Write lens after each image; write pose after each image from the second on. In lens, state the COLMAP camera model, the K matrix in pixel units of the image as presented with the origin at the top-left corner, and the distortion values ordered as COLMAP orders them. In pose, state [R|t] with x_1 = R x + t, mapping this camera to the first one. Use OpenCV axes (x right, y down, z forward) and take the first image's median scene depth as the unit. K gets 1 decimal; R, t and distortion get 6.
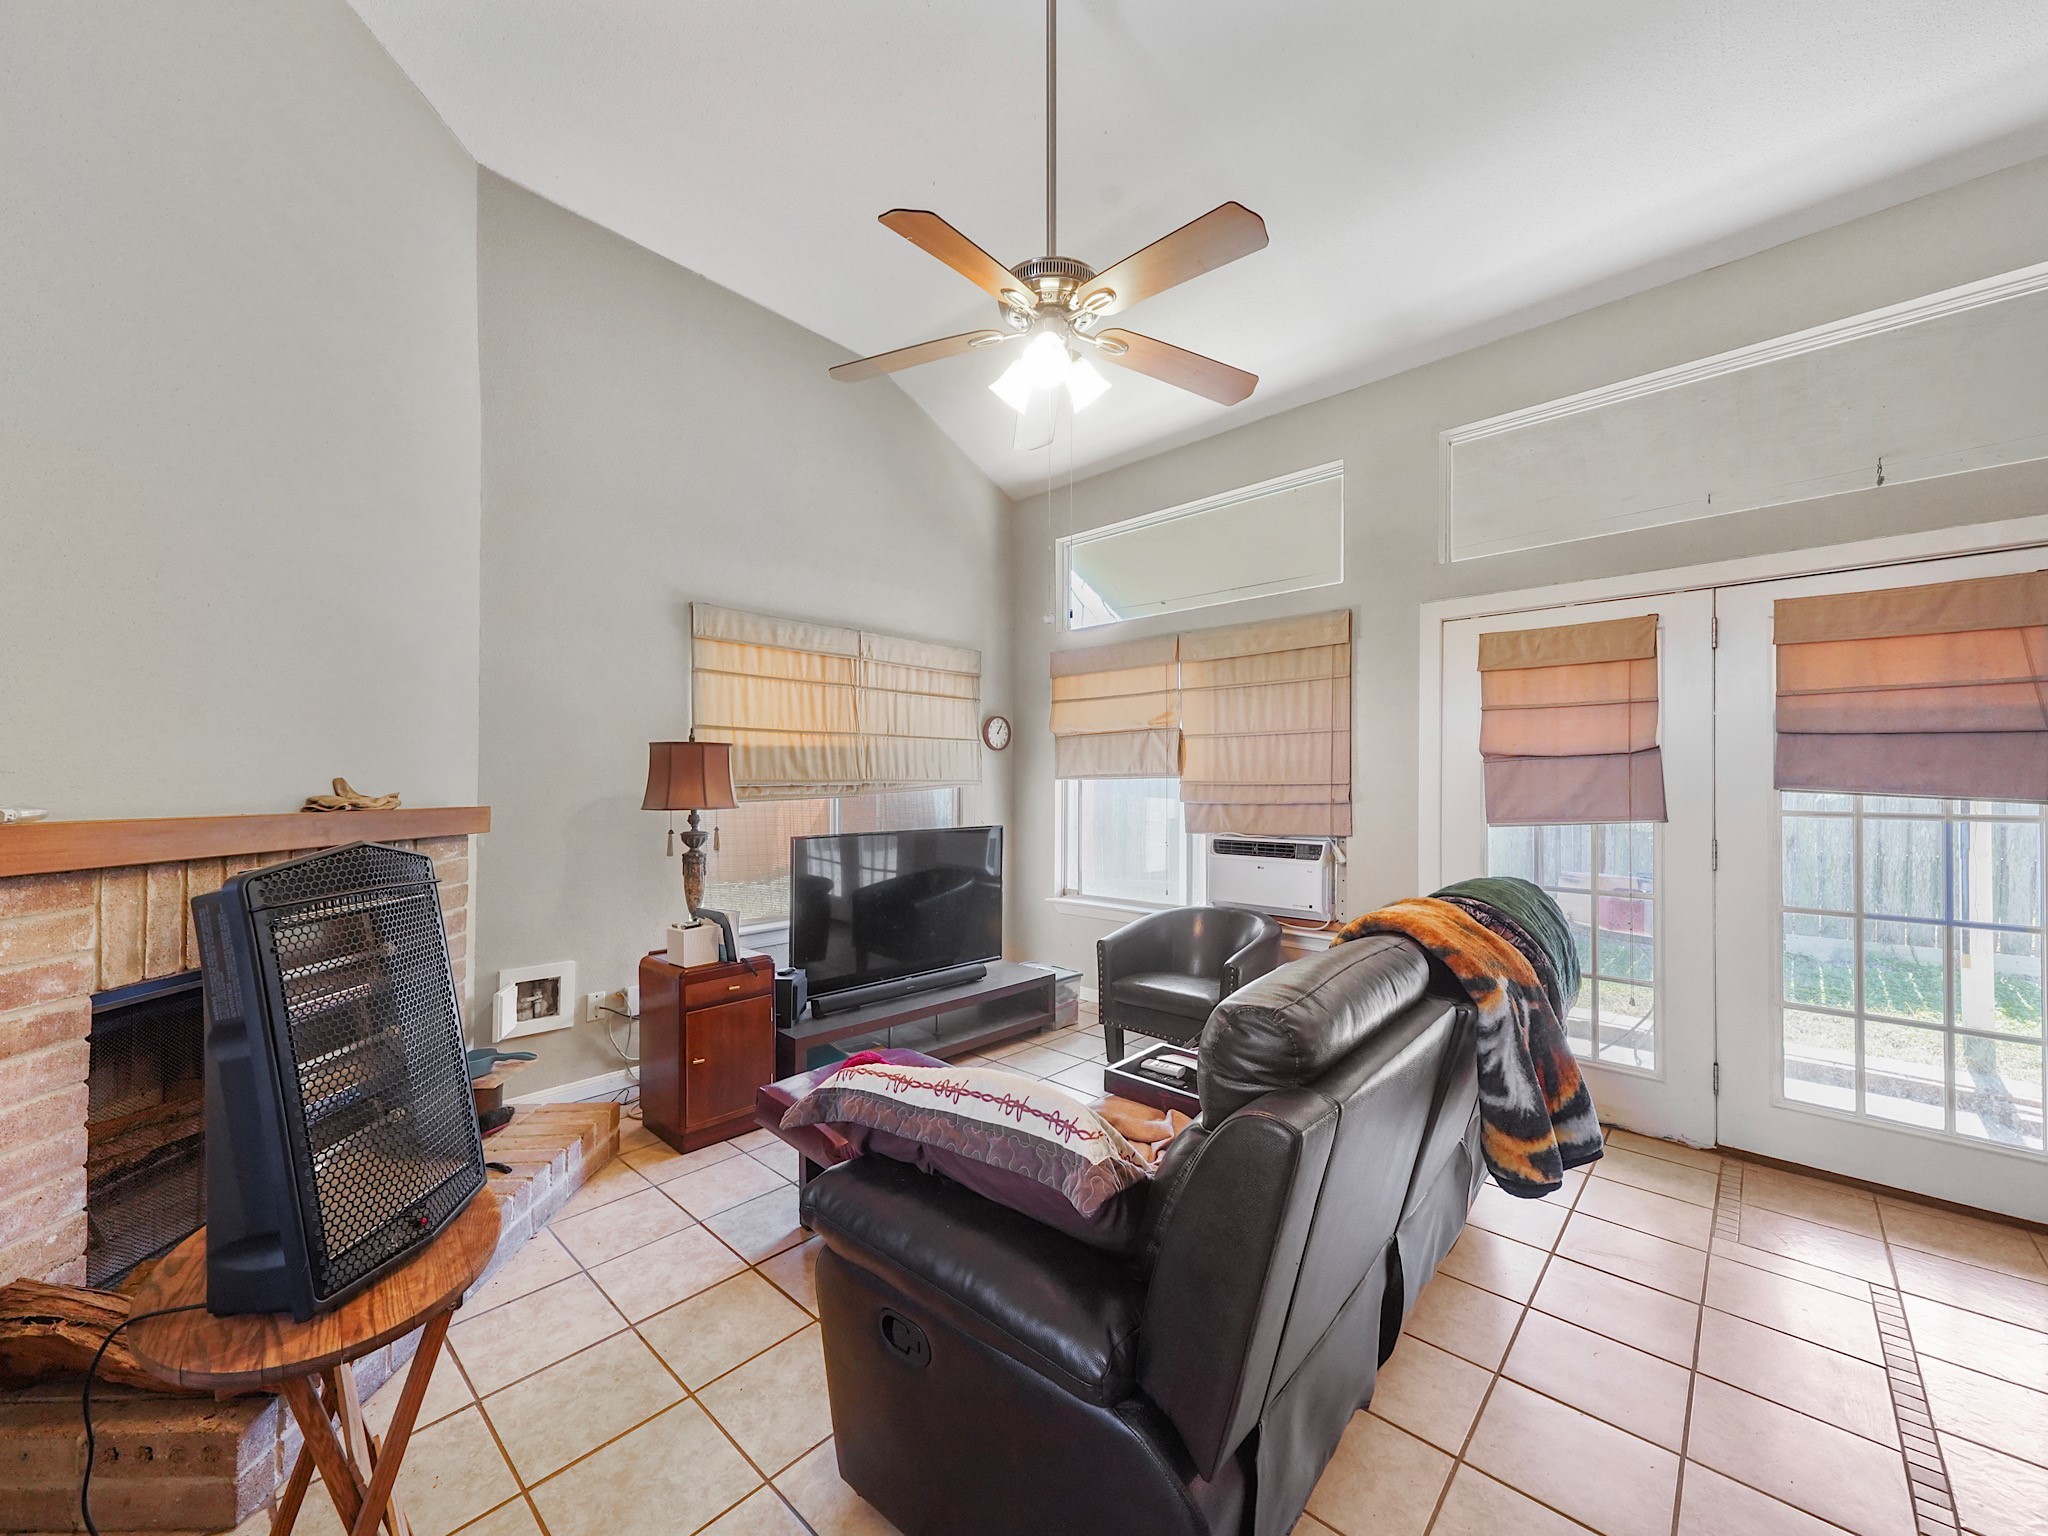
lens RADIAL K [[790.9, 0, 1025.0], [0, 790.9, 772.8], [0, 0, 1]] dist [0.008581, -0.002747]
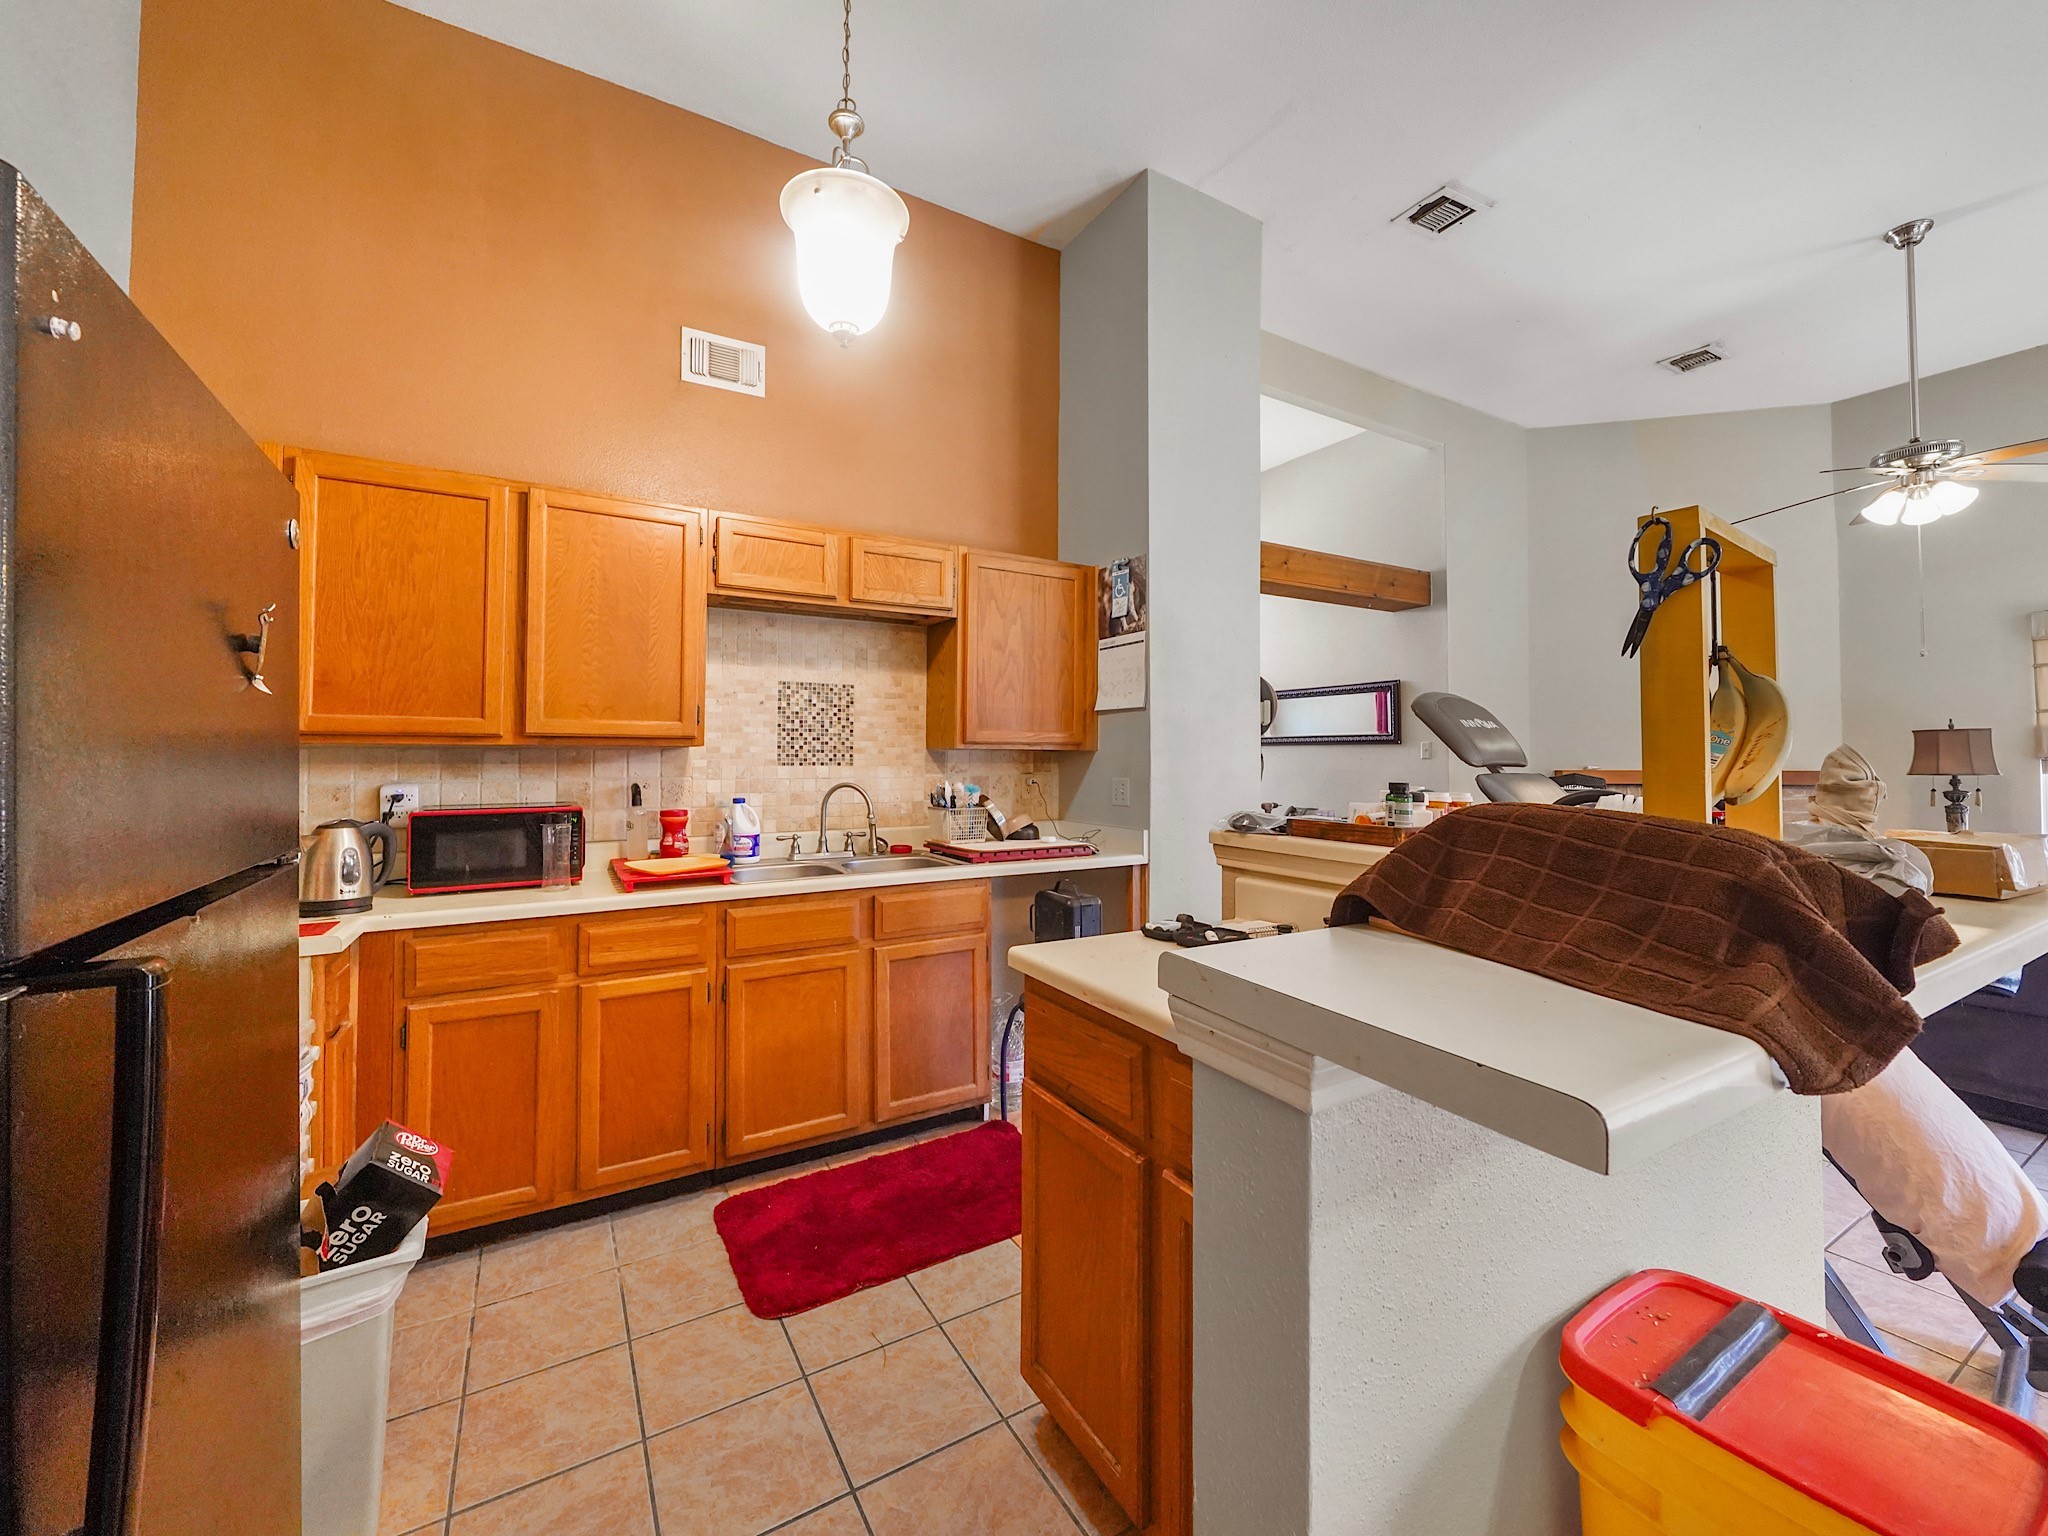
lens RADIAL K [[815.7, 0, 1021.6], [0, 815.7, 738.5], [0, 0, 1]] dist [-0.002122, -0.000435]
pose [[-0.297961, -0.027463, -0.954183, 1.185947], [0.015275, 0.999321, -0.033532, 0.002337], [0.954456, -0.024566, -0.297339, -0.137765]]
